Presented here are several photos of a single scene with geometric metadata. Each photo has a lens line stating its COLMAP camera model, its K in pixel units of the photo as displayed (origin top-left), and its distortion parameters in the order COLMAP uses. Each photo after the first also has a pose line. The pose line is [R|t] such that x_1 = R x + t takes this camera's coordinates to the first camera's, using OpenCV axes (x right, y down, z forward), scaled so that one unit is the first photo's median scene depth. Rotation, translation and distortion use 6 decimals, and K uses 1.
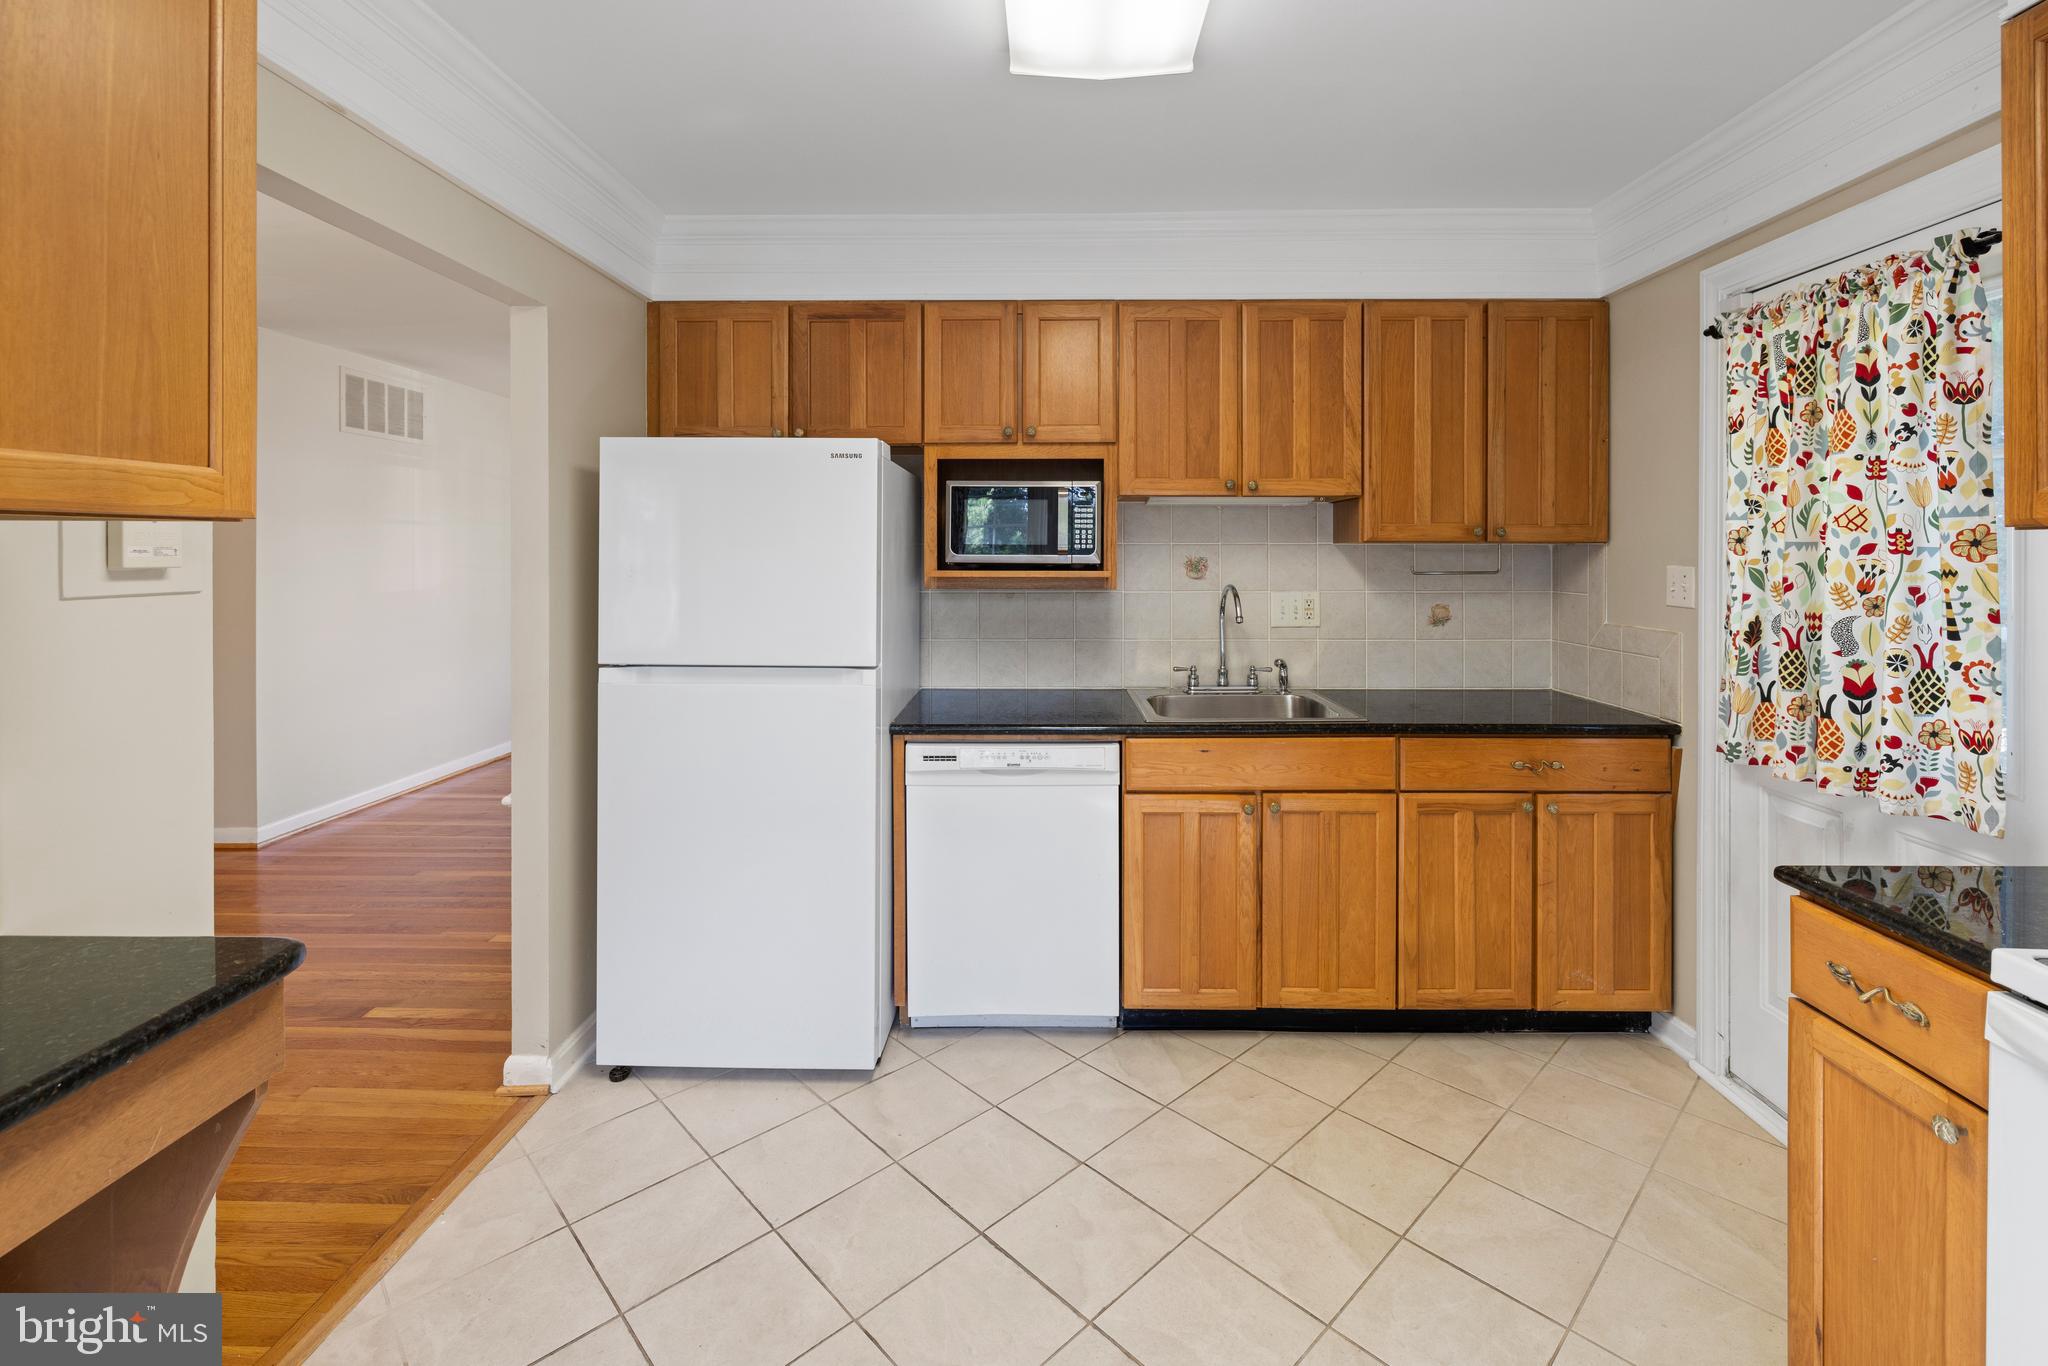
lens RADIAL K [[878.5, 0, 1028.7], [0, 878.5, 554.6], [0, 0, 1]] dist [0.002048, 0.000199]
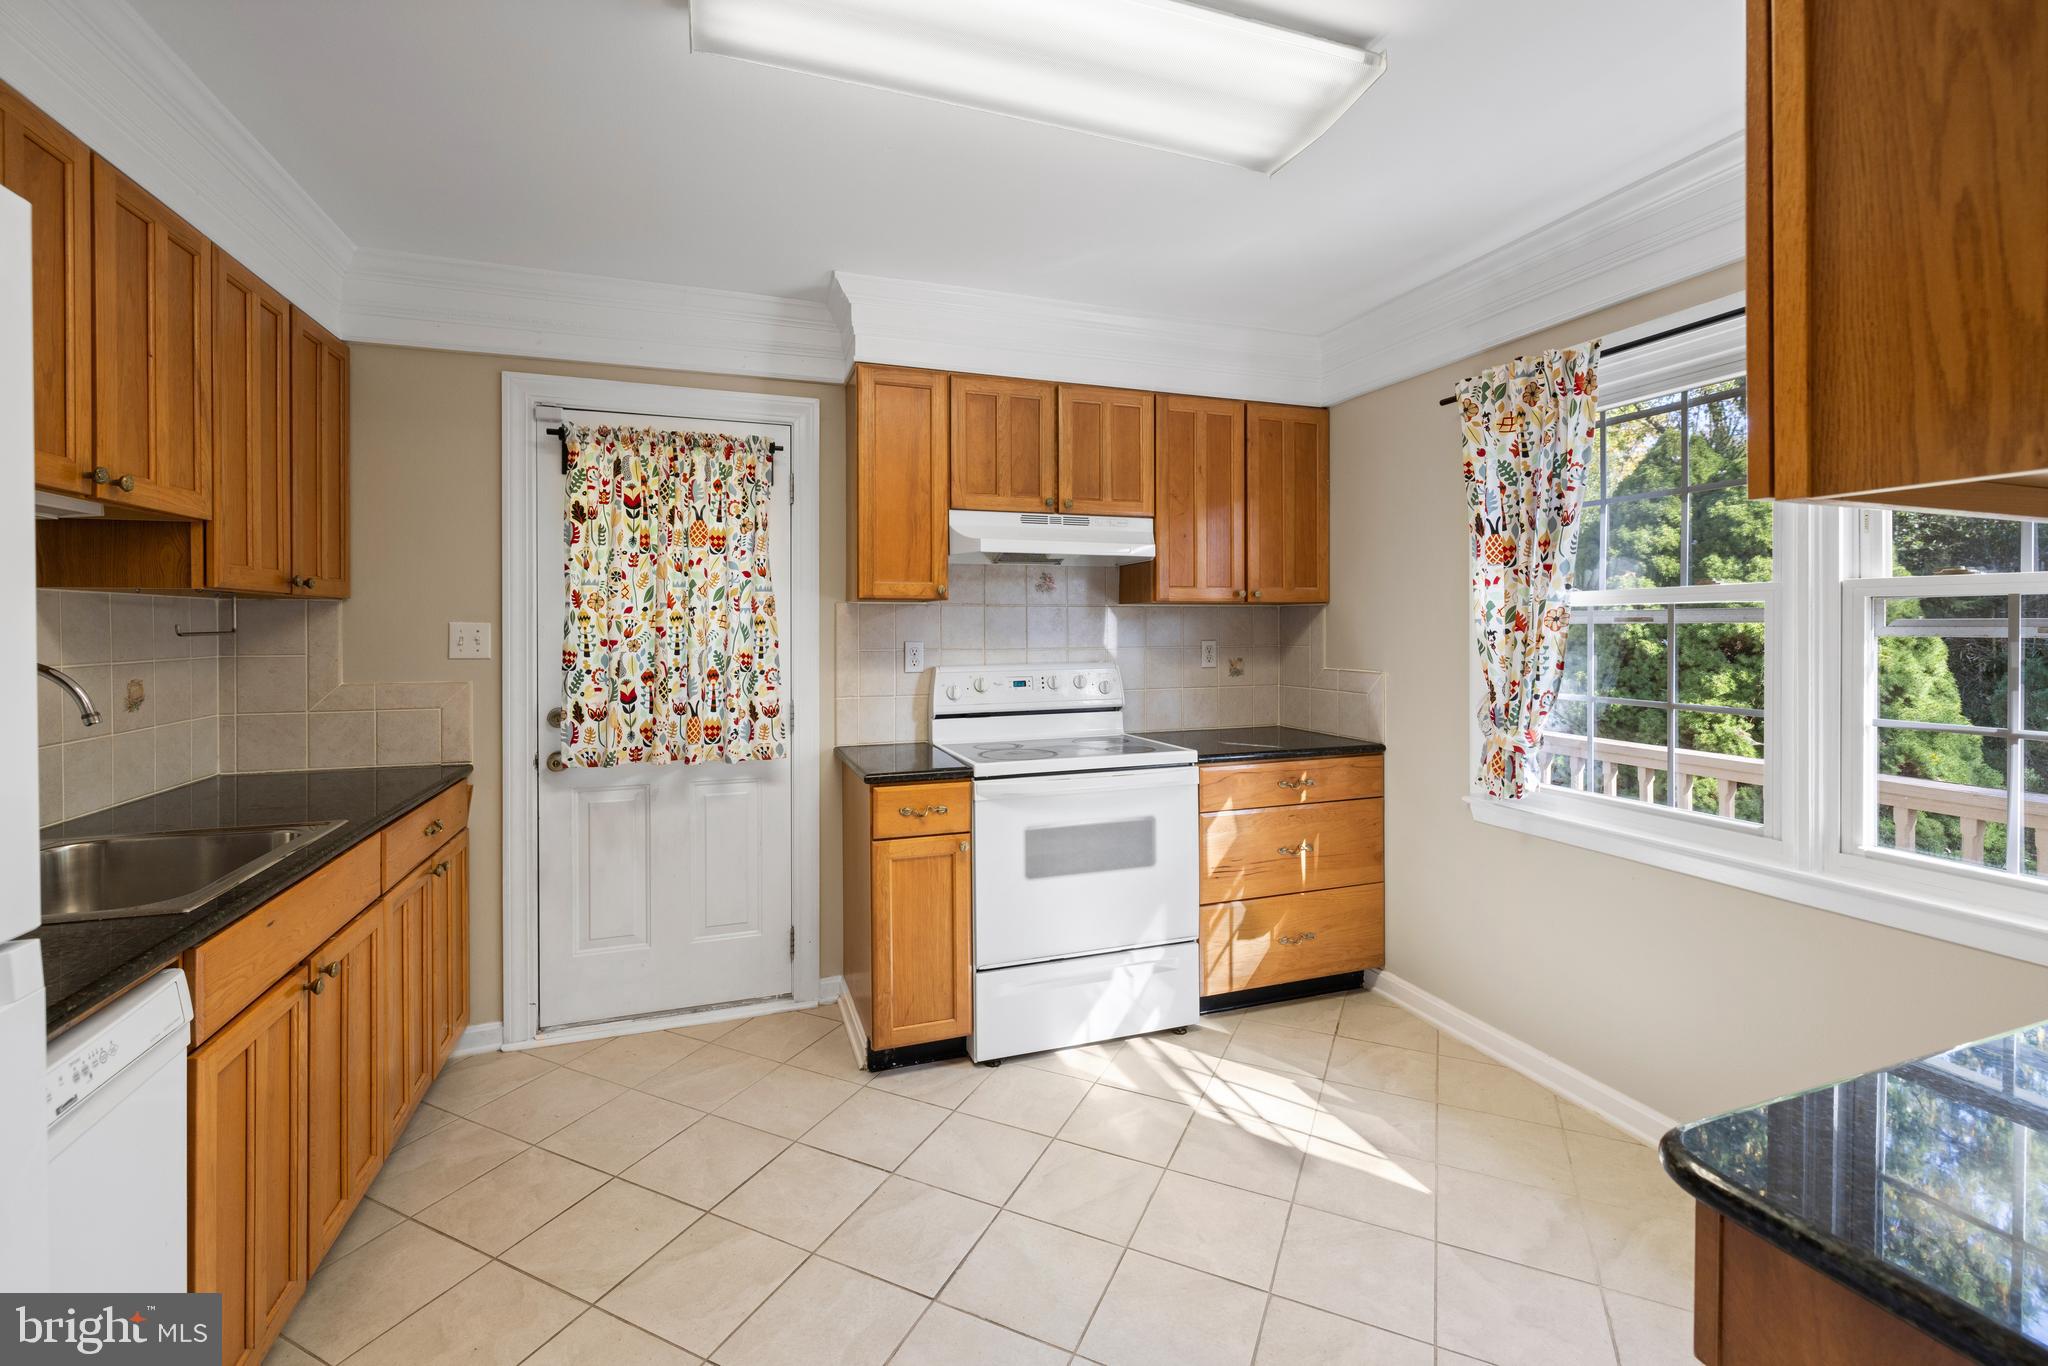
lens RADIAL K [[876.9, 0, 1015.3], [0, 876.9, 631.5], [0, 0, 1]] dist [-0.000345, -0.000202]
pose [[-0.343218, -0.005586, 0.939239, -0.581115], [0.002801, 0.999972, 0.006971, 0.019915], [-0.939252, 0.005024, -0.343192, 0.774107]]
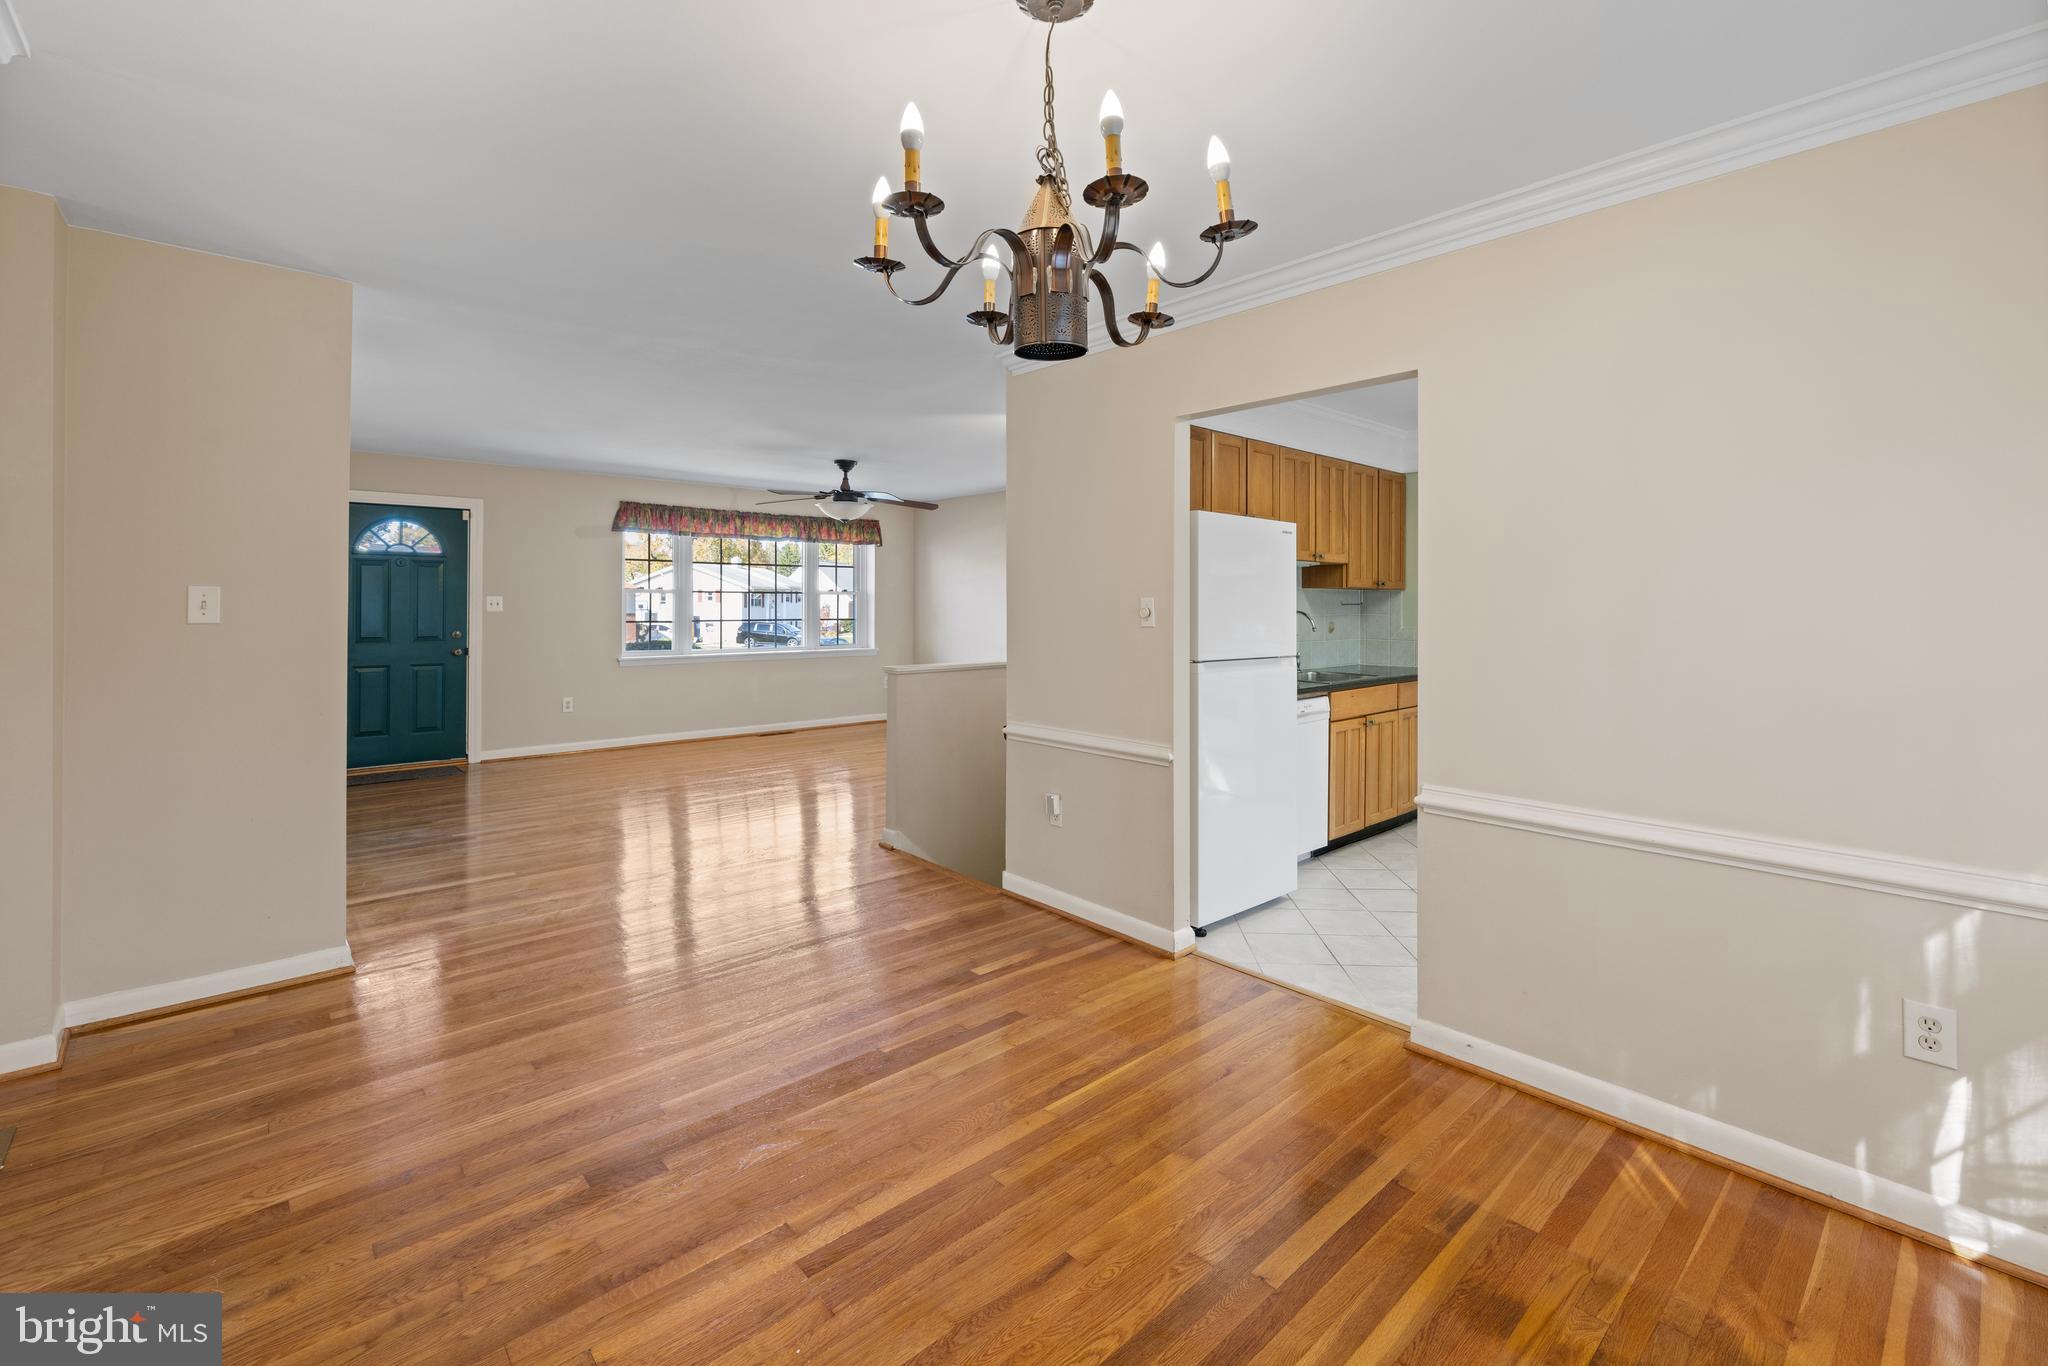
lens RADIAL K [[881.3, 0, 1030.3], [0, 881.3, 587.4], [0, 0, 1]] dist [0.000579, 0.000009]
pose [[0.725903, 0.014626, 0.687641, -1.738797], [-0.006601, 0.999876, -0.014299, 0.020332], [-0.687765, 0.005841, 0.725910, 0.098156]]
